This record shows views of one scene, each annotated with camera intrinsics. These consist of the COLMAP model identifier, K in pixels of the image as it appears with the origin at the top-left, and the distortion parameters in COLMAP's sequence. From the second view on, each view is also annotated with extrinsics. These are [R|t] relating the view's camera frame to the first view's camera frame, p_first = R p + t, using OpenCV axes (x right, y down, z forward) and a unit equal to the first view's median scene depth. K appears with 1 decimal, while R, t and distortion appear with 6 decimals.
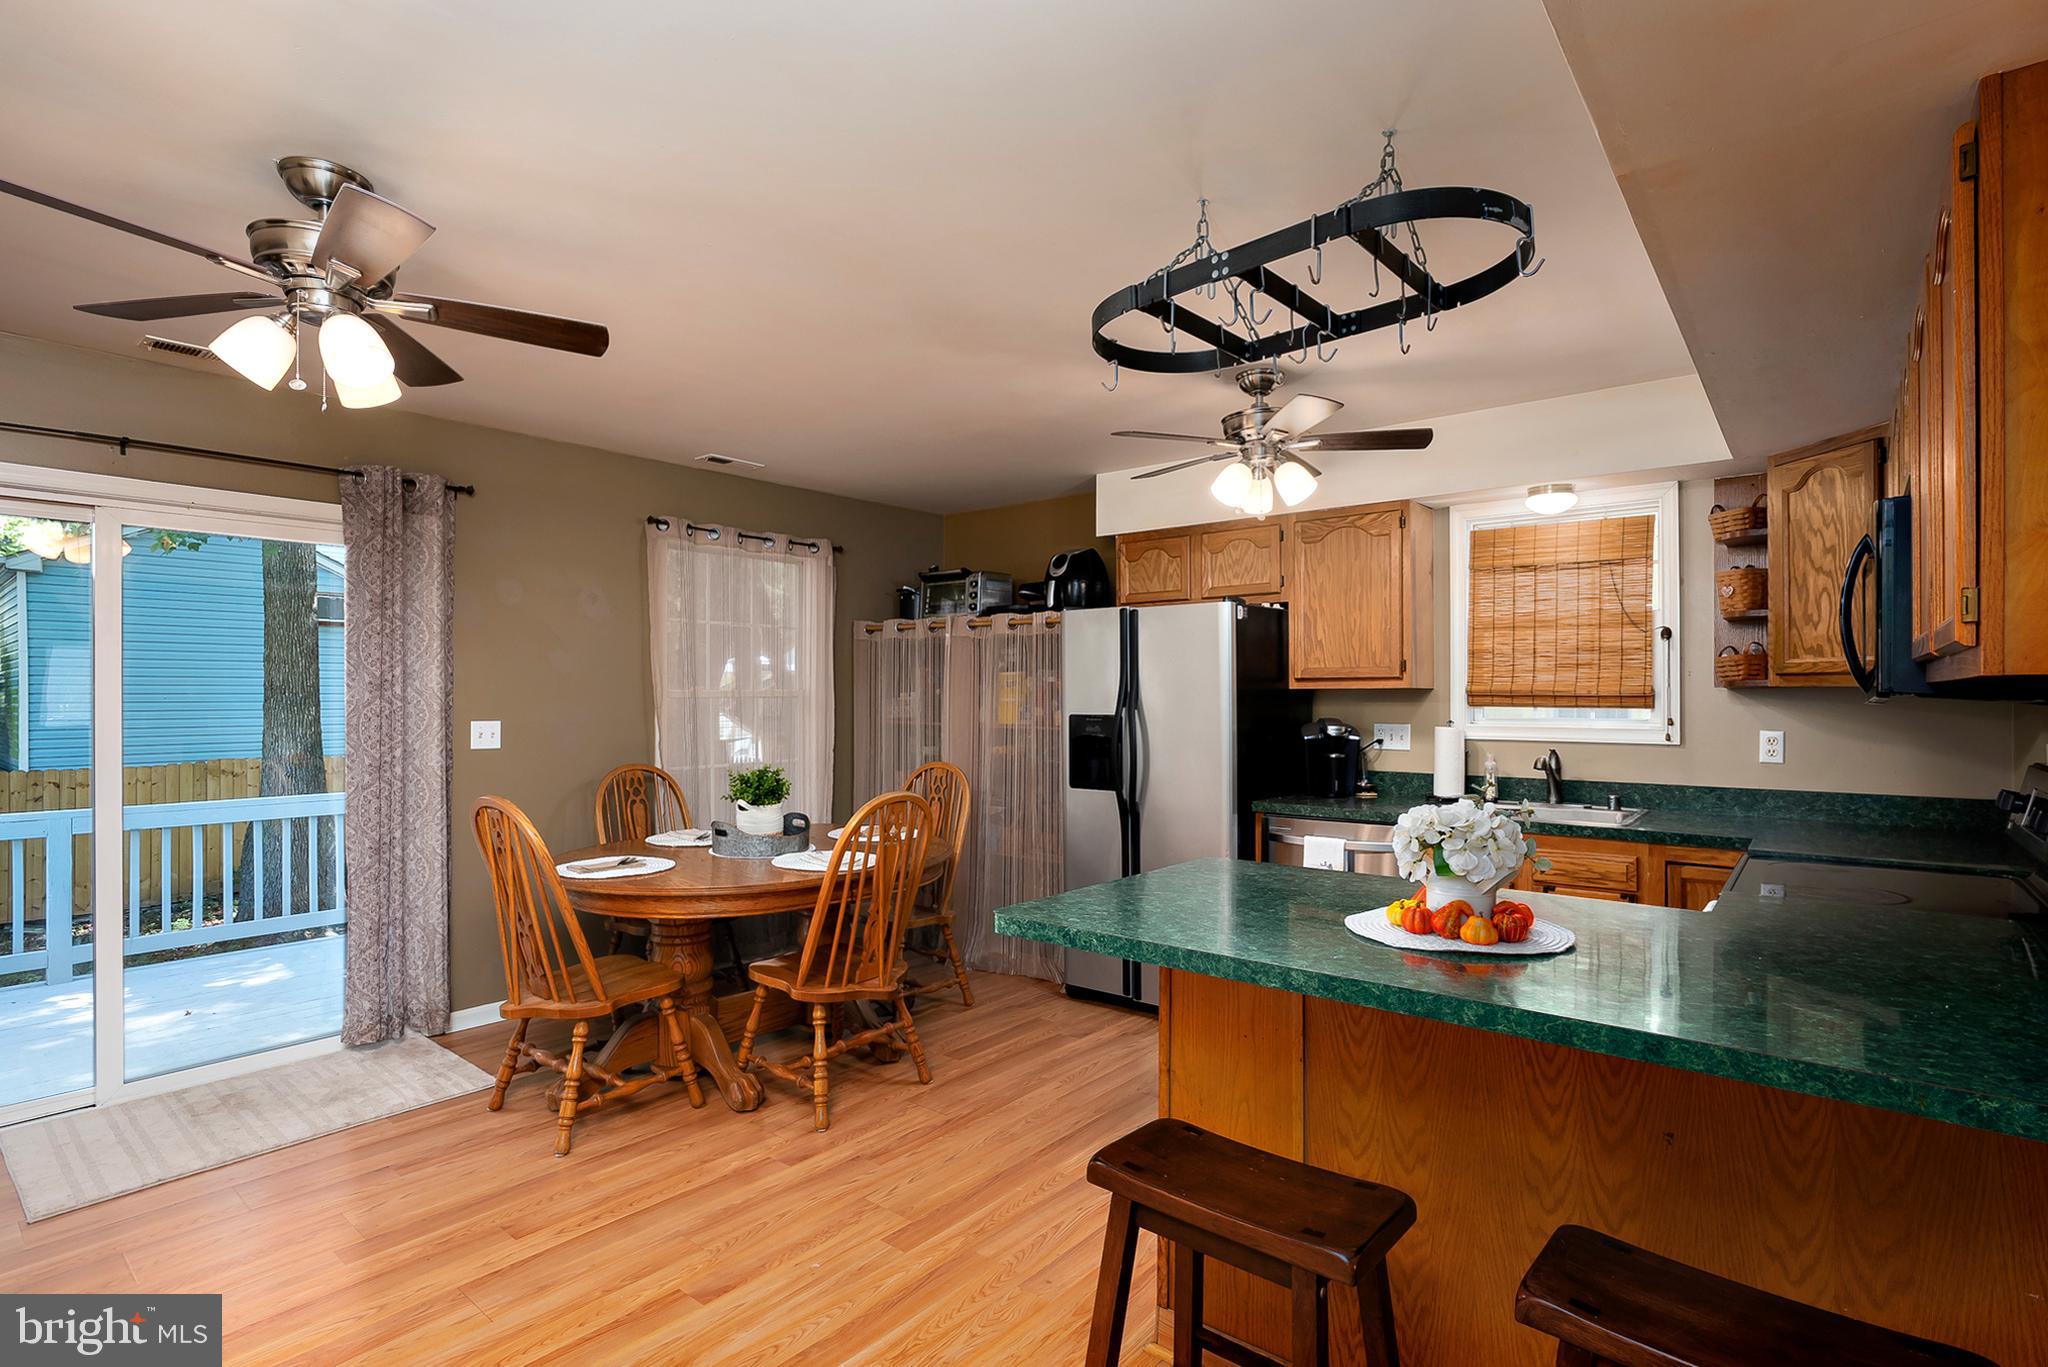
lens RADIAL K [[1004.0, 0, 1034.5], [0, 1004.0, 692.9], [0, 0, 1]] dist [-0.043303, 0.024193]
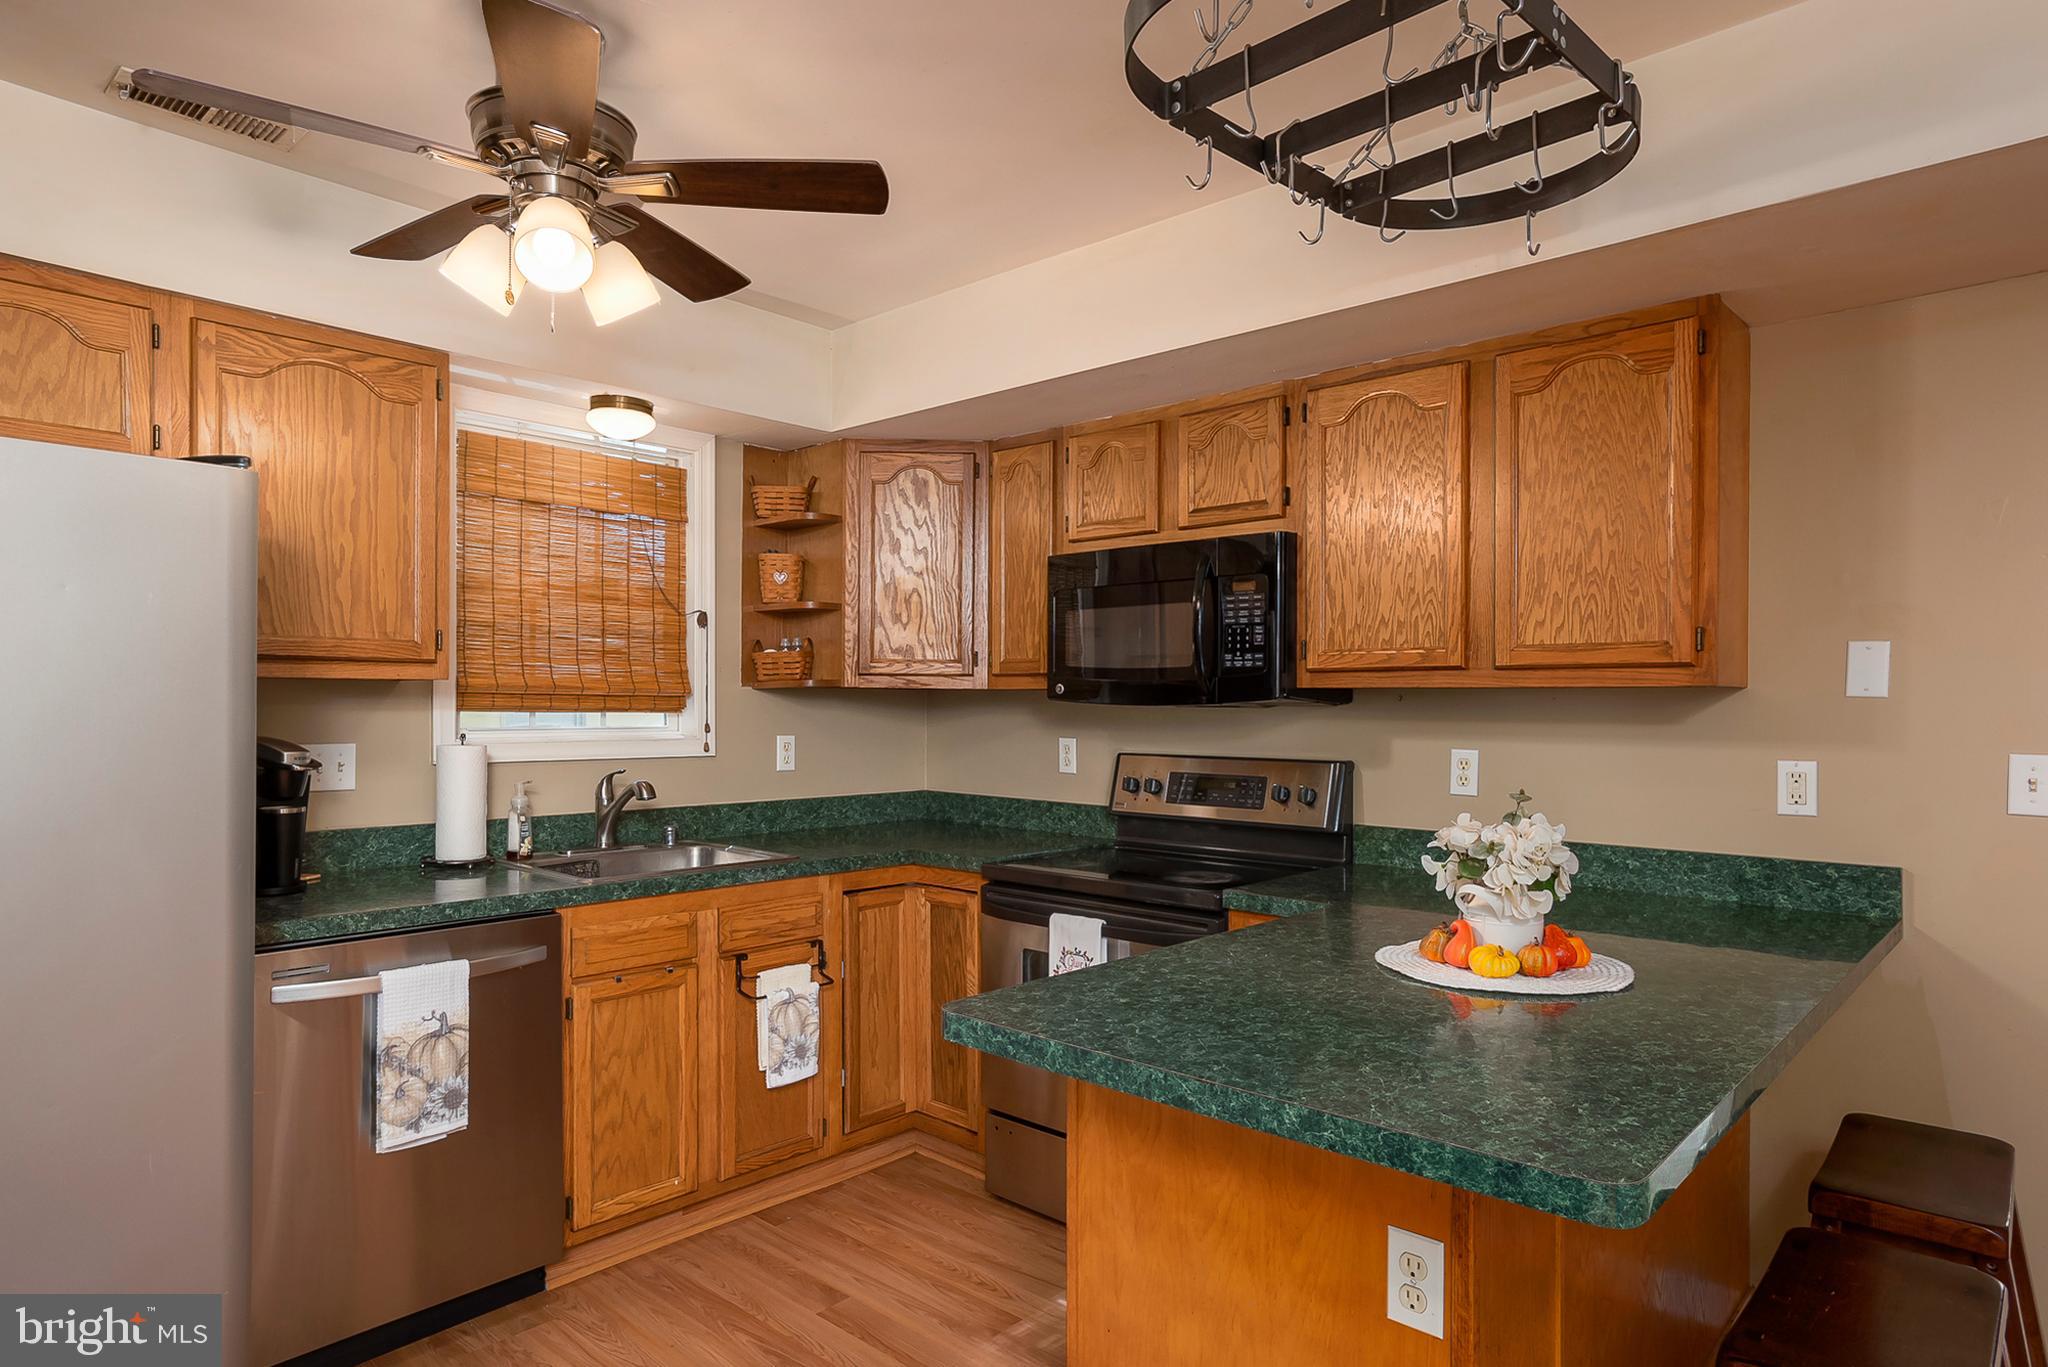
lens RADIAL K [[1177.4, 0, 1027.9], [0, 1177.4, 697.8], [0, 0, 1]] dist [-0.033437, 0.036706]
pose [[0.047400, 0.006348, 0.998856, -0.279431], [-0.007460, 0.999954, -0.006001, 0.007204], [-0.998848, -0.007167, 0.047445, 0.612263]]
